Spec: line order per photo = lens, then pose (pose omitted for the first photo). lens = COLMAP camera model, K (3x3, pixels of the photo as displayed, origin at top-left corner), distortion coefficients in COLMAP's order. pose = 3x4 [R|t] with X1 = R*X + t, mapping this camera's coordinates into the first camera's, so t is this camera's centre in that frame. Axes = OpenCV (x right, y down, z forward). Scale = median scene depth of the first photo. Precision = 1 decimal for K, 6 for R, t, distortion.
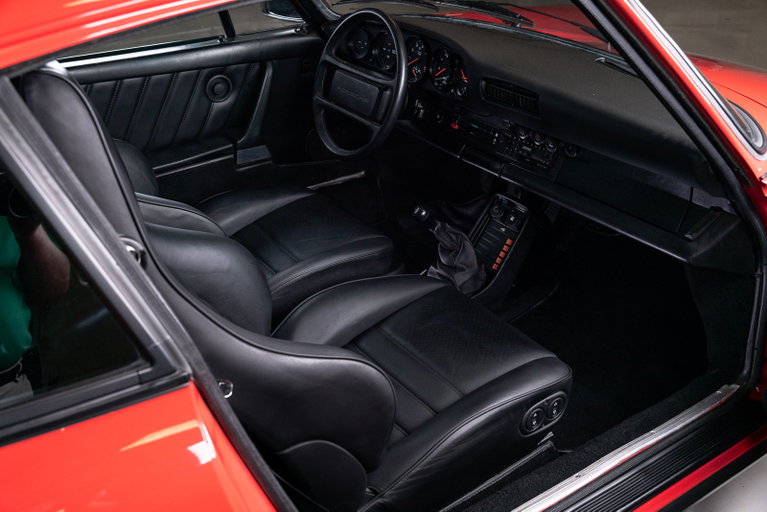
lens RADIAL K [[756.8, 0, 380.3], [0, 756.8, 259.4], [0, 0, 1]] dist [0.006182, 0.000021]
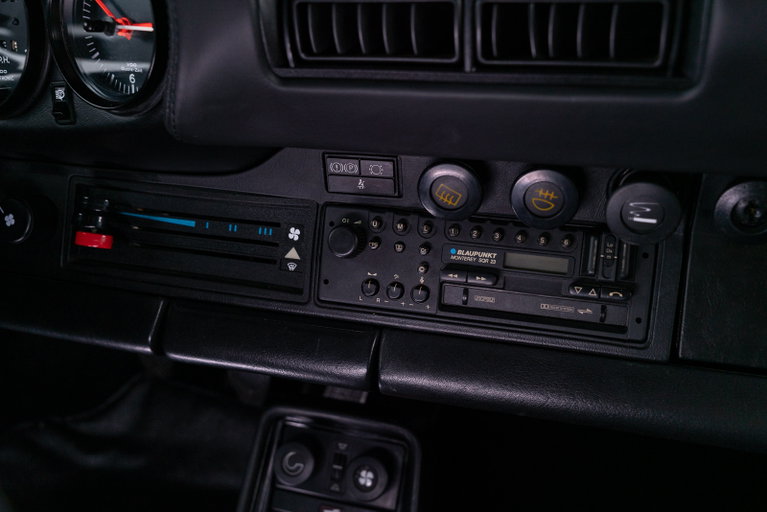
lens RADIAL K [[753.5, 0, 383.5], [0, 753.5, 256.0], [0, 0, 1]] dist [0.032990, 0.014563]
pose [[0.784663, -0.257770, 0.563790, 0.036613], [0.307583, 0.951496, 0.006950, -0.179485], [-0.538235, 0.167958, 0.825889, 0.926993]]
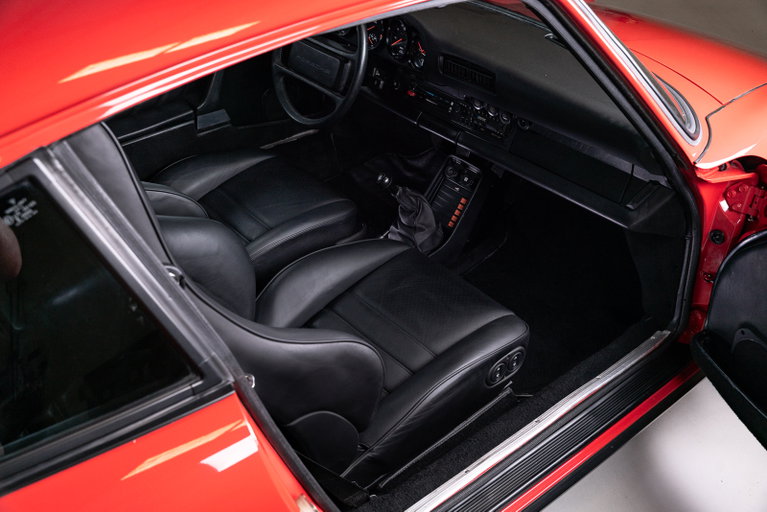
lens RADIAL K [[757.5, 0, 383.5], [0, 757.5, 256.0], [0, 0, 1]] dist [-0.003793, -0.004467]
pose [[0.994430, -0.038609, 0.098070, -0.065762], [0.028106, 0.993936, 0.106305, -0.080928], [-0.101579, -0.102957, 0.989485, -0.078021]]
